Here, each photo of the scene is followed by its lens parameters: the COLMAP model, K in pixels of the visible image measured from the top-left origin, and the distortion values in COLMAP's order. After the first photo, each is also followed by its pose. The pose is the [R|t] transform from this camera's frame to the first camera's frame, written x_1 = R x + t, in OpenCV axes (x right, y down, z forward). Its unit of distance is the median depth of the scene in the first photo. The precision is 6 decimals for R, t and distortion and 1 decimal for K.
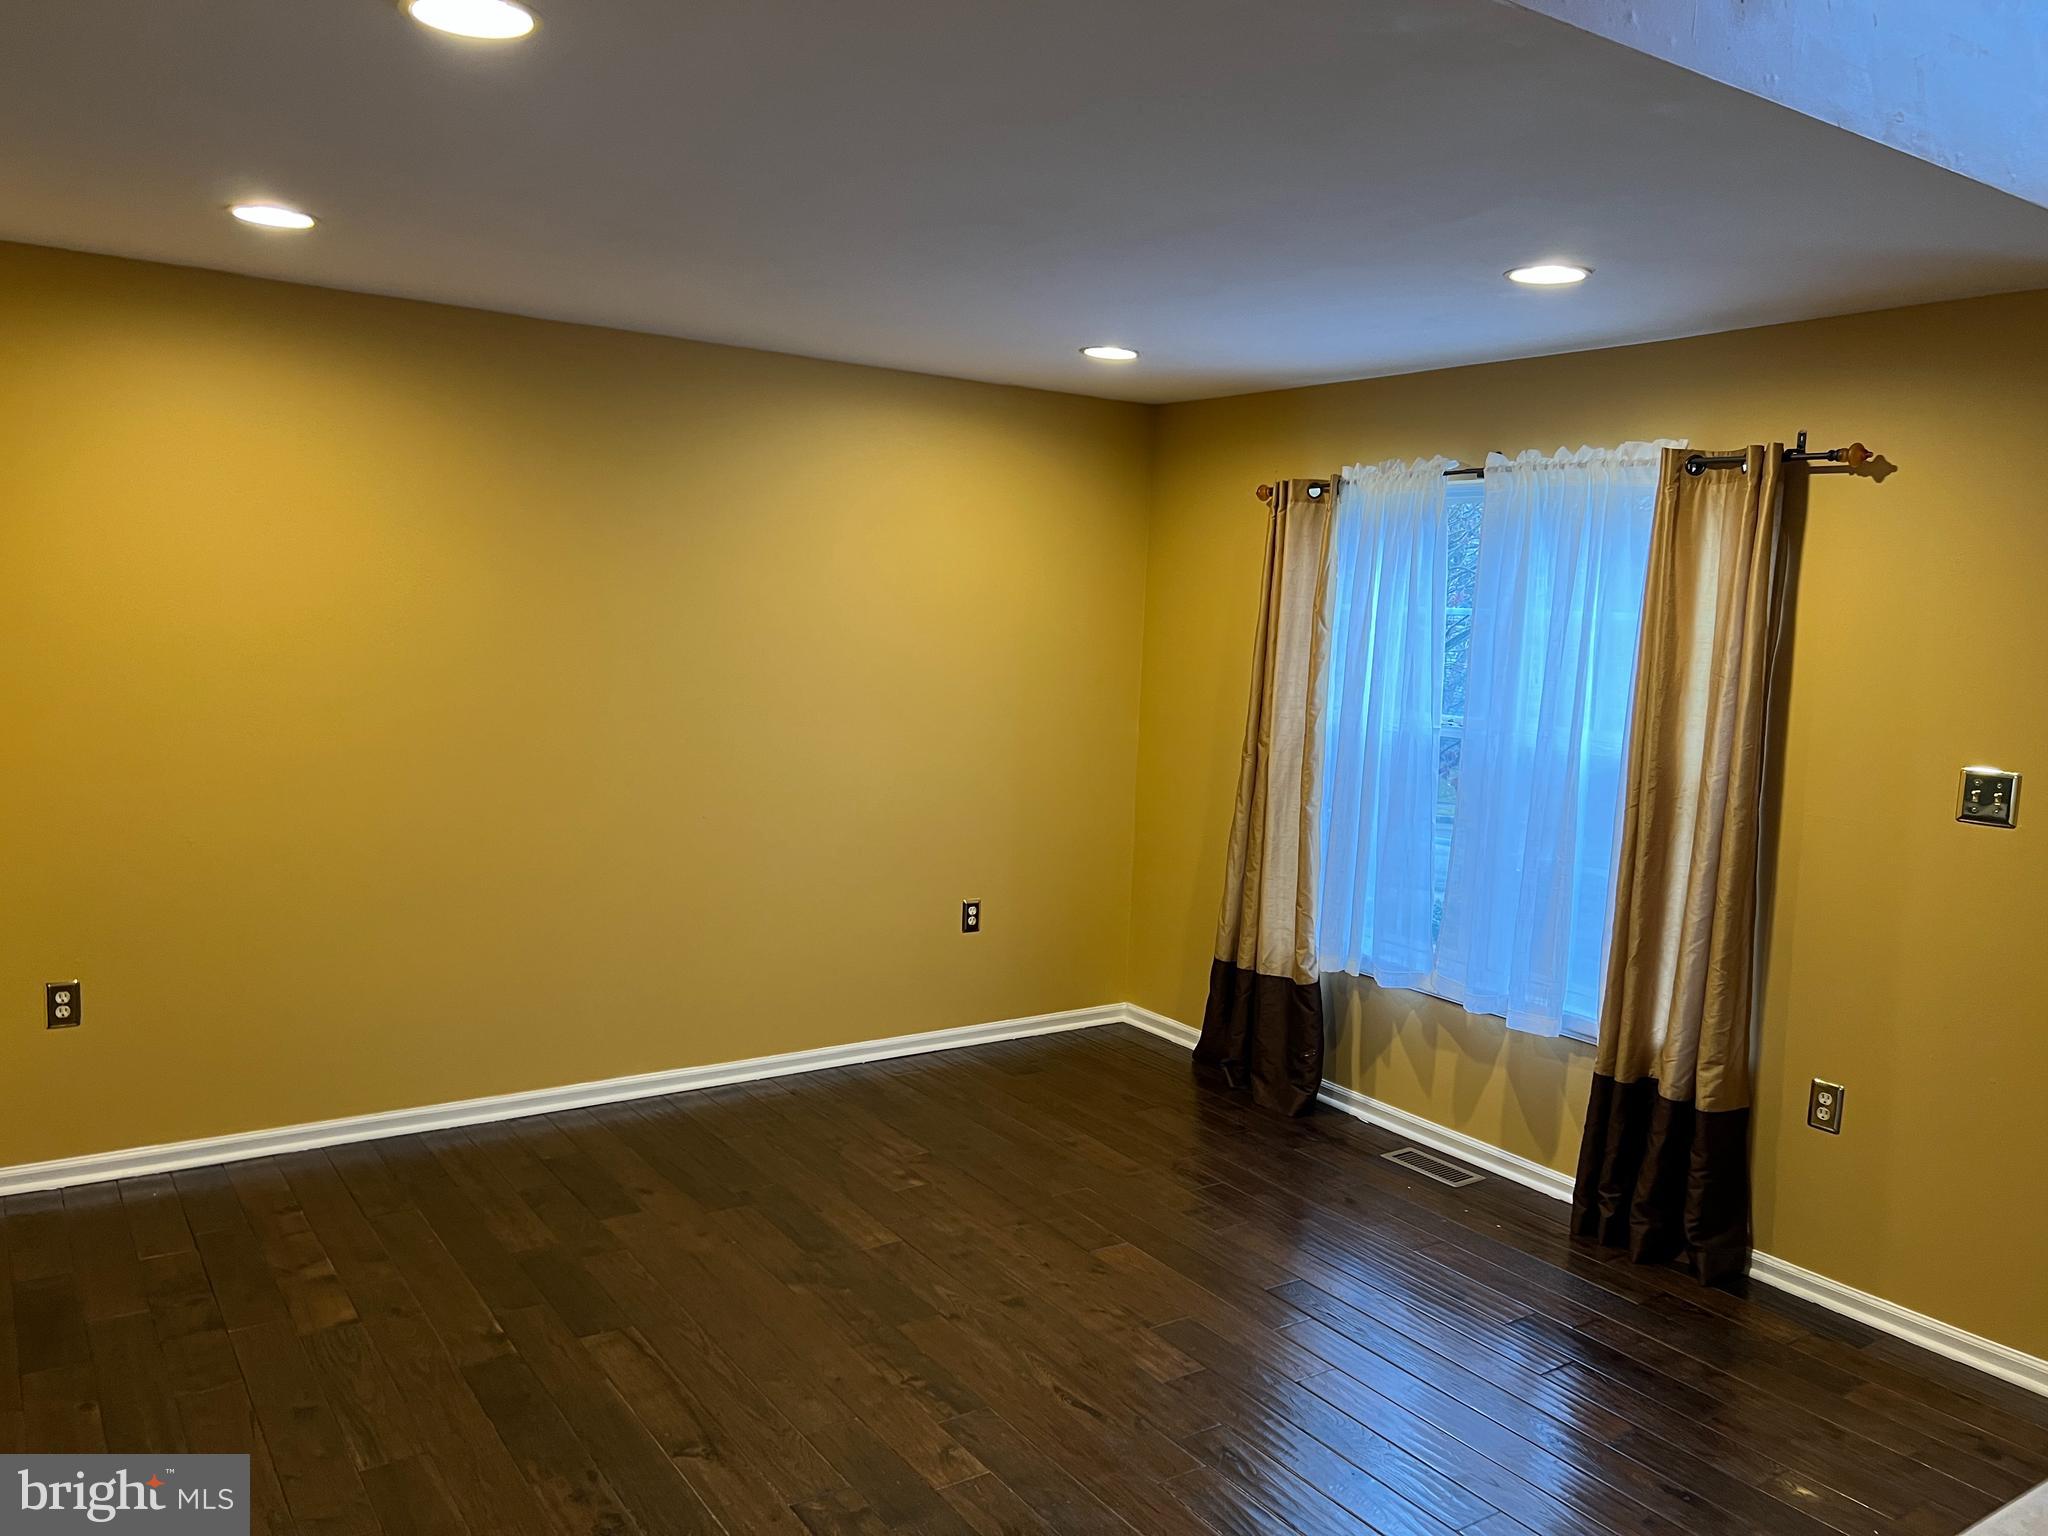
lens RADIAL K [[1522.5, 0, 1022.2], [0, 1522.5, 771.7], [0, 0, 1]] dist [0.008682, 0.003394]
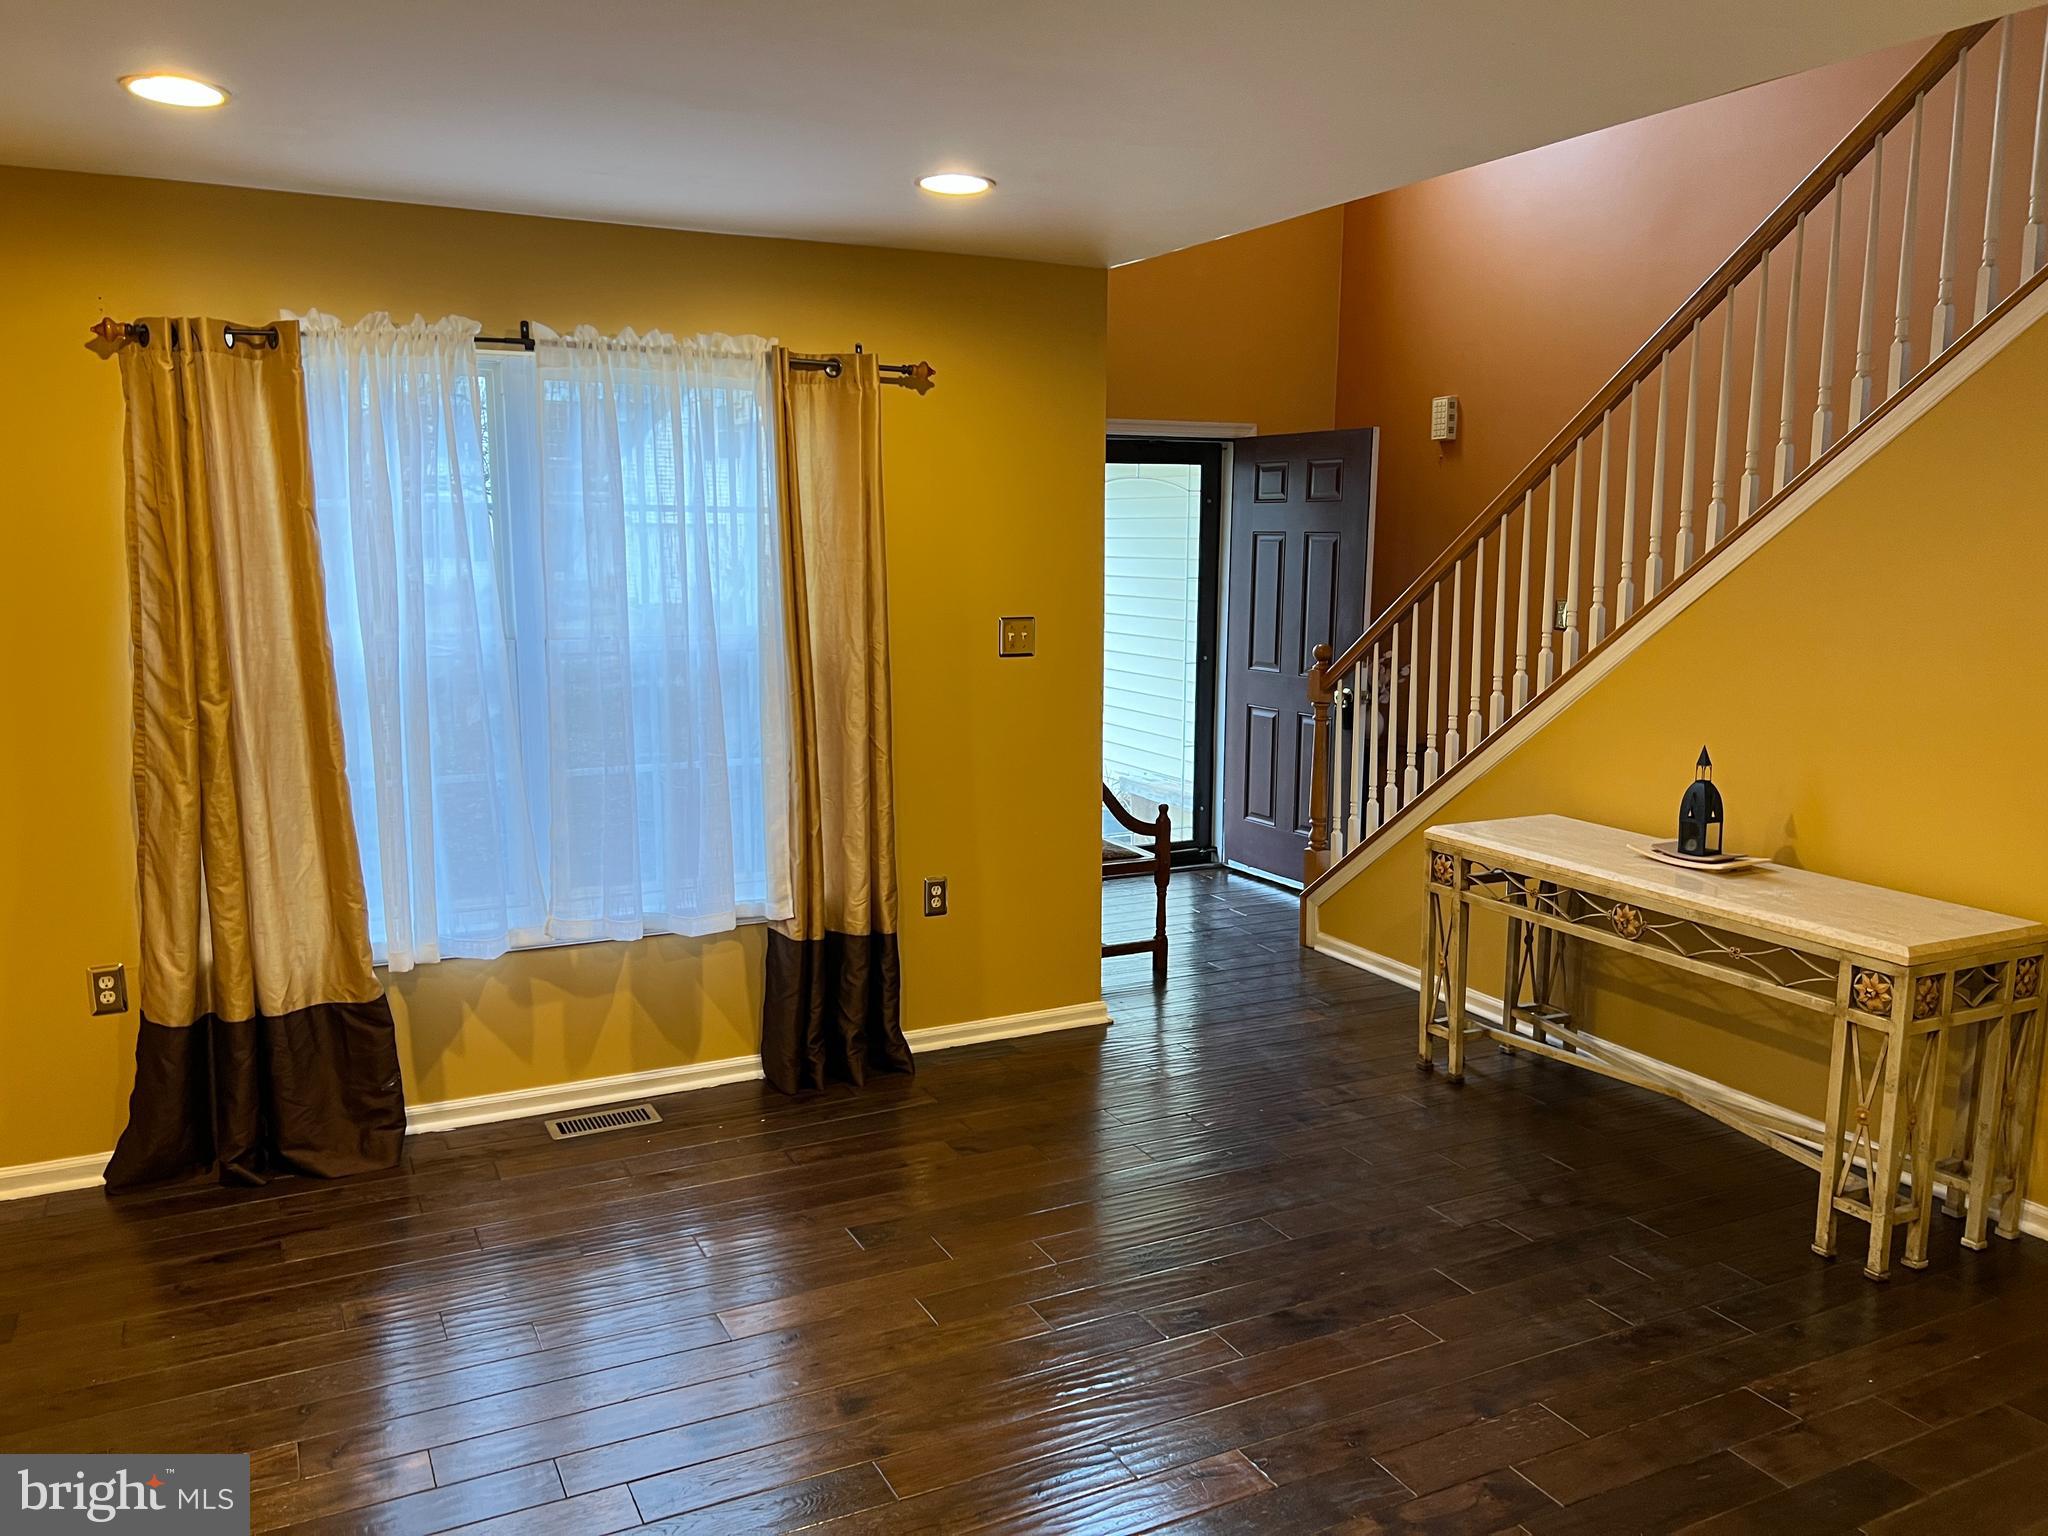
lens RADIAL K [[1522.5, 0, 1027.5], [0, 1522.5, 767.3], [0, 0, 1]] dist [0.008682, 0.003394]
pose [[0.121556, -0.189030, 0.974419, -0.549648], [0.109303, 0.978277, 0.176143, -0.080626], [-0.986548, 0.085096, 0.139577, 0.608481]]
